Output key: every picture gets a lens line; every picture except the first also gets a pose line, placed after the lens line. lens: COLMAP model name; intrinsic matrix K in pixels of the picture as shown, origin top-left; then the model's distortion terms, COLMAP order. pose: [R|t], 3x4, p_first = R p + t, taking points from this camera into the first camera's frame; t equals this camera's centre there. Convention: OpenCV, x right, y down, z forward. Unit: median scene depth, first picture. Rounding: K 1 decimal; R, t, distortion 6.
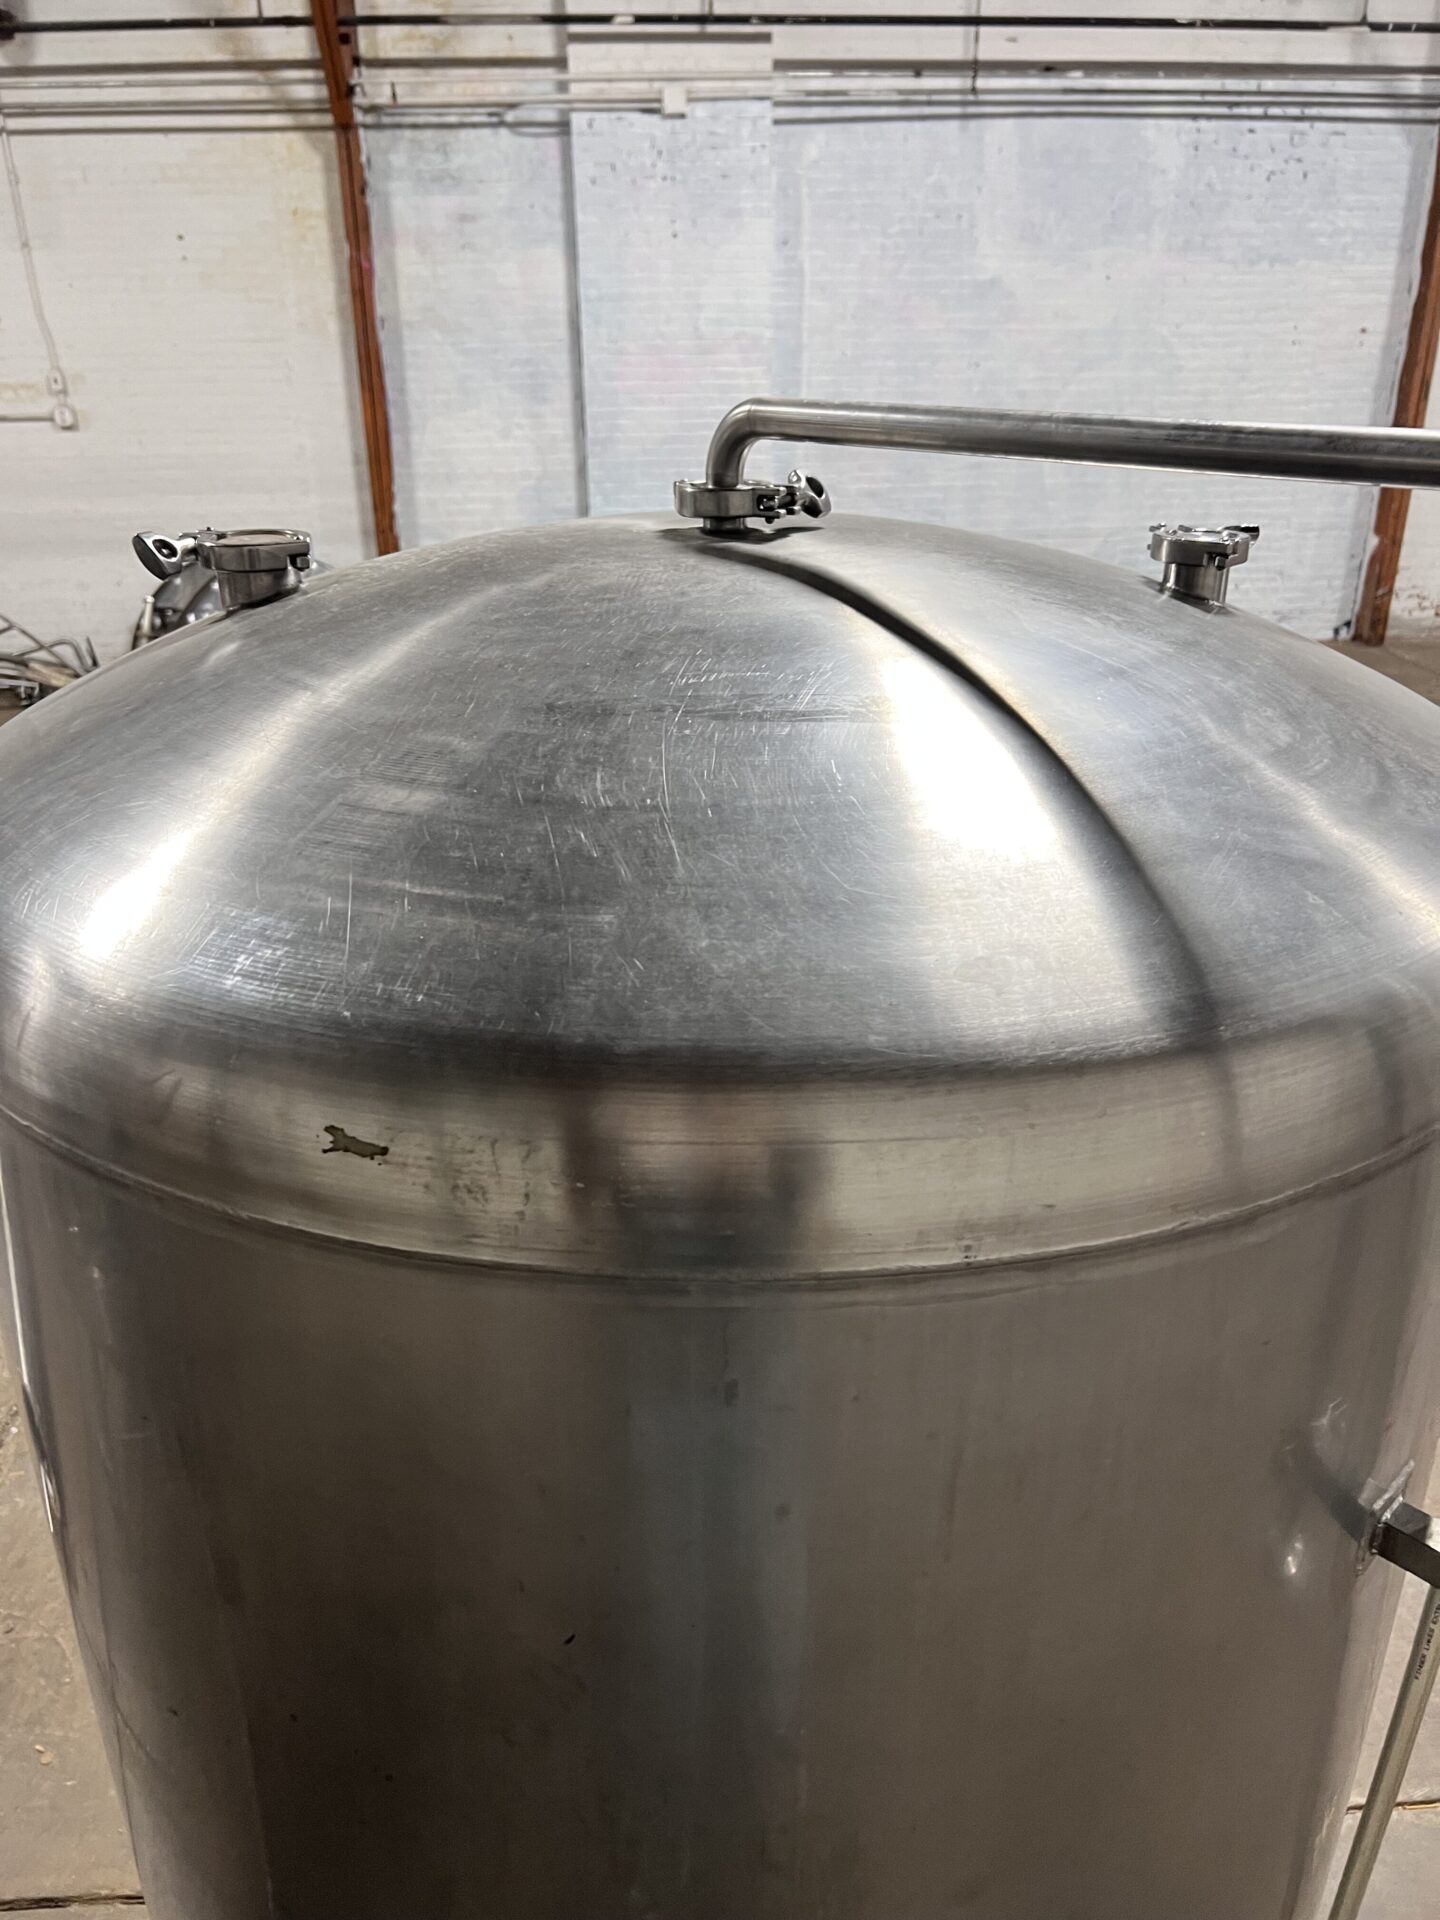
lens RADIAL K [[1477.4, 0, 712.6], [0, 1477.4, 964.7], [0, 0, 1]] dist [0.036018, -0.055297]
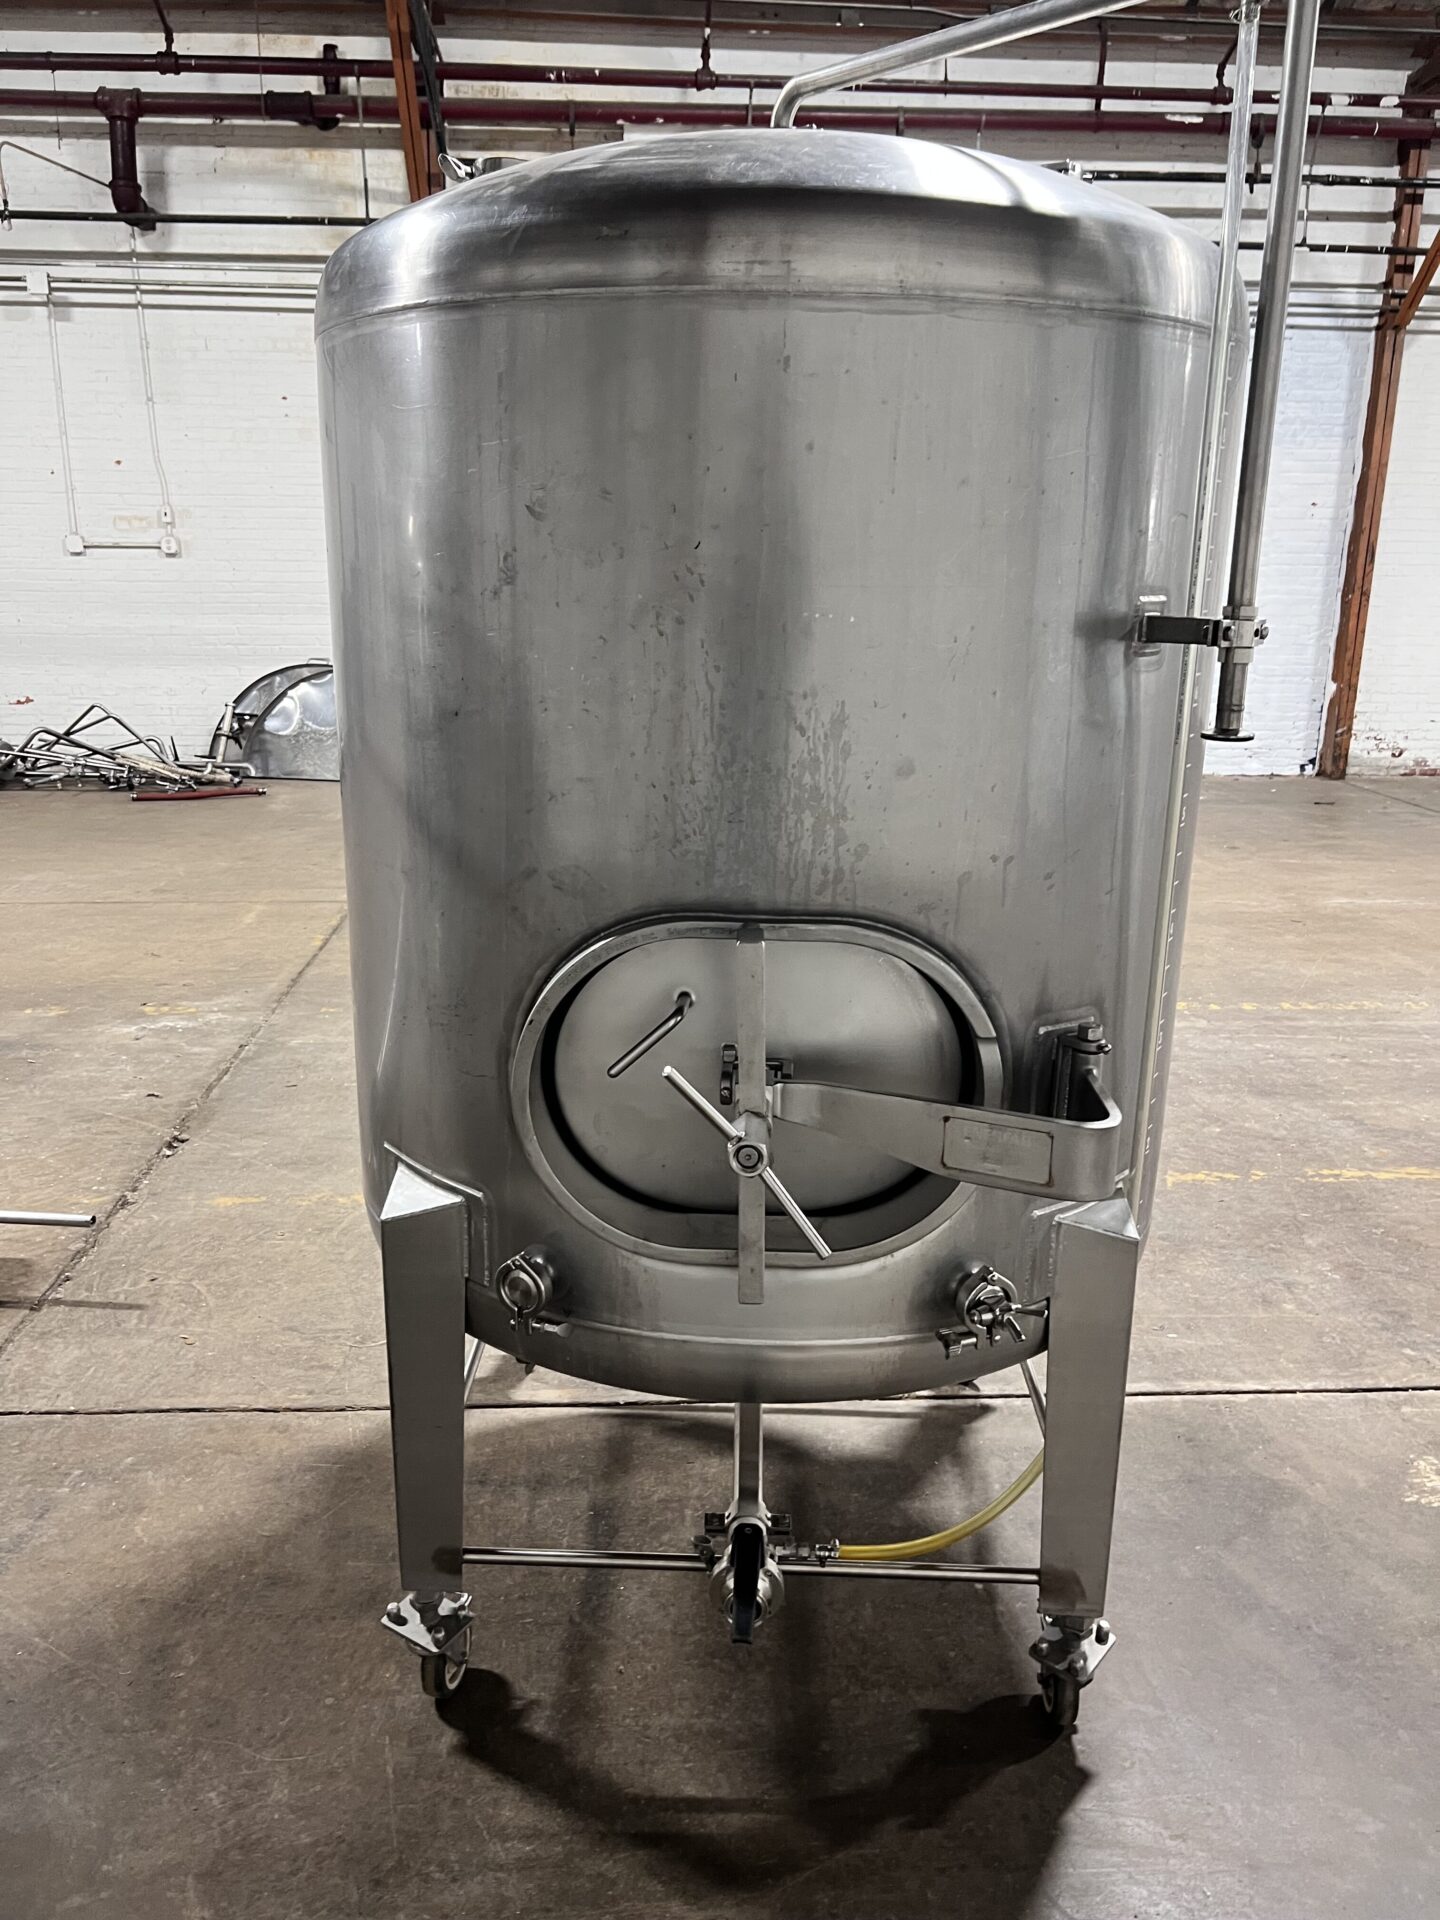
lens RADIAL K [[1477.4, 0, 709.0], [0, 1477.4, 962.2], [0, 0, 1]] dist [0.036018, -0.055297]
pose [[0.999636, 0.025239, -0.009543, -0.004187], [-0.026412, 0.987602, -0.154738, 0.108044], [0.005519, 0.154933, 0.987910, -0.069541]]
